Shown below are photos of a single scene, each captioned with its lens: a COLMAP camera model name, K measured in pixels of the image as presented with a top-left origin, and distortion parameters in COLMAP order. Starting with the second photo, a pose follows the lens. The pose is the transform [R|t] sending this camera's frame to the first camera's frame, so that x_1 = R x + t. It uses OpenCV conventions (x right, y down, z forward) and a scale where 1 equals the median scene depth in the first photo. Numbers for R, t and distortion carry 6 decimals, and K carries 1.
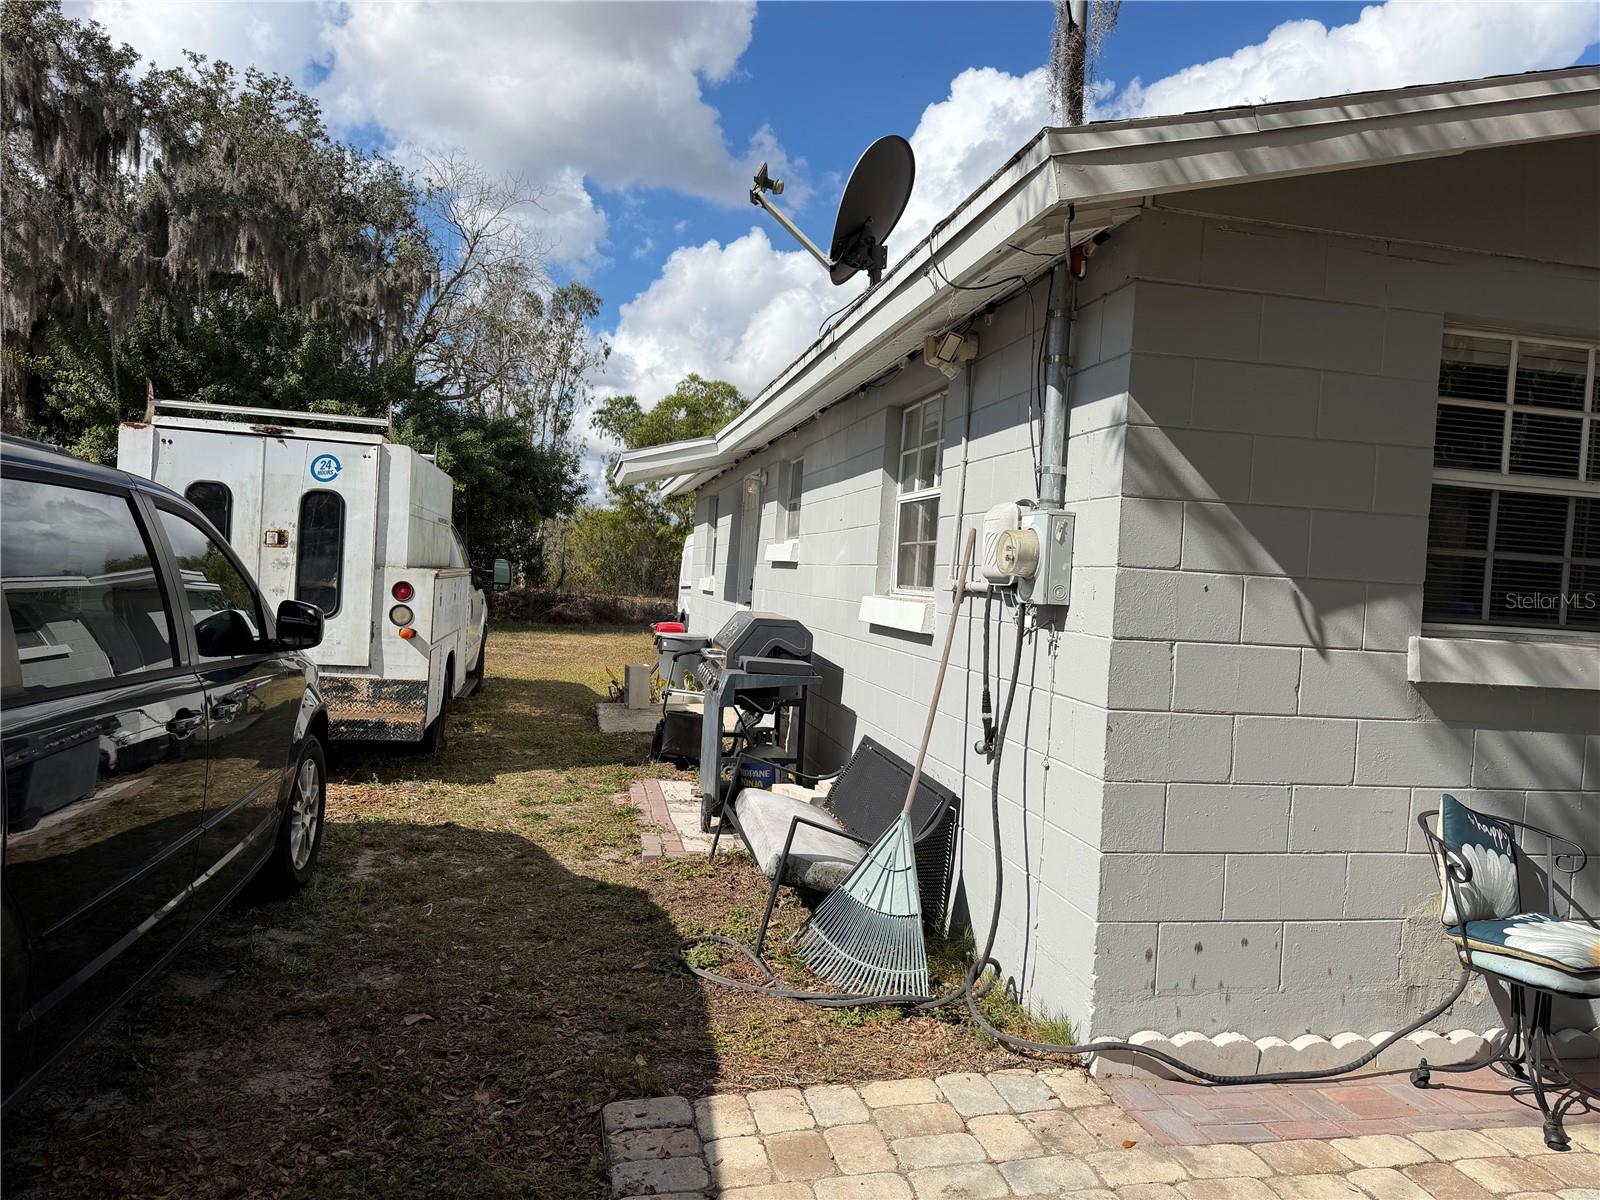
lens RADIAL K [[1106.3, 0, 798.2], [0, 1106.3, 604.3], [0, 0, 1]] dist [0.077654, -0.034633]
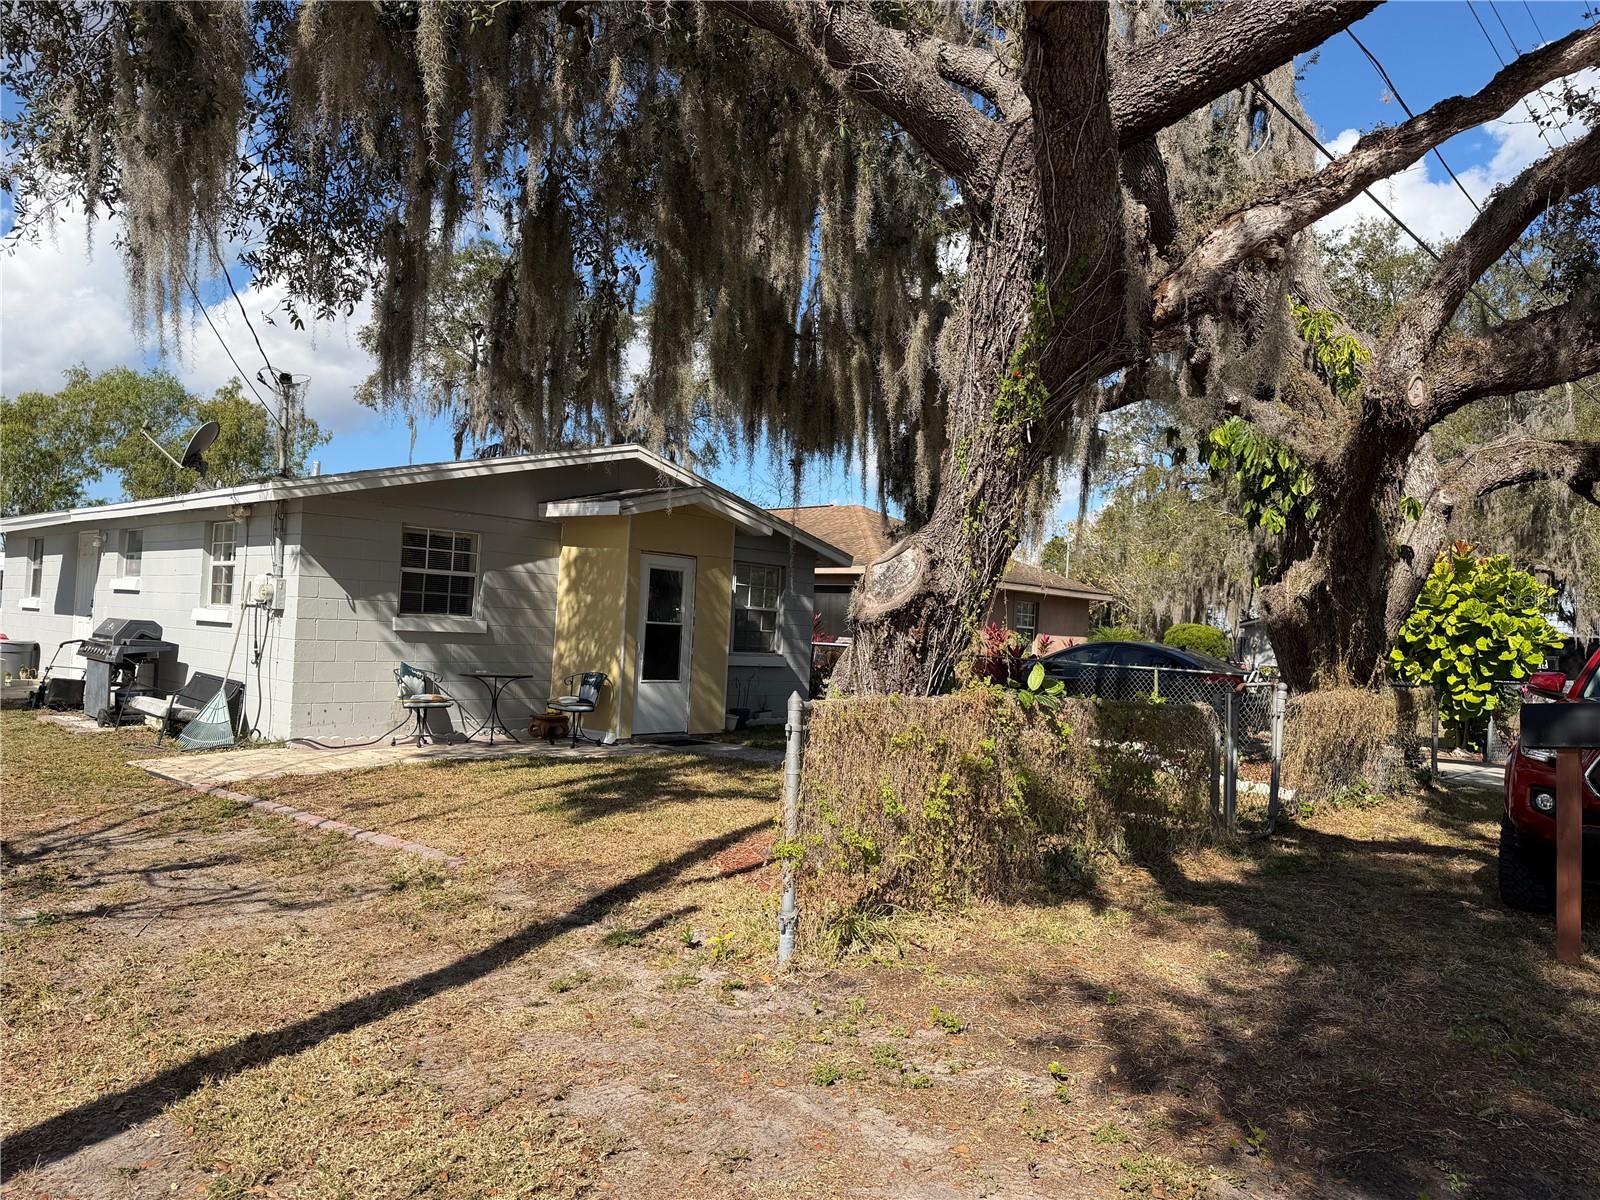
lens RADIAL K [[1106.3, 0, 788.3], [0, 1106.3, 605.7], [0, 0, 1]] dist [0.077654, -0.034633]
pose [[0.825974, -0.010286, 0.563614, -0.274298], [0.016934, 0.999835, -0.006570, 0.027030], [-0.563453, 0.014971, 0.826012, -1.816359]]
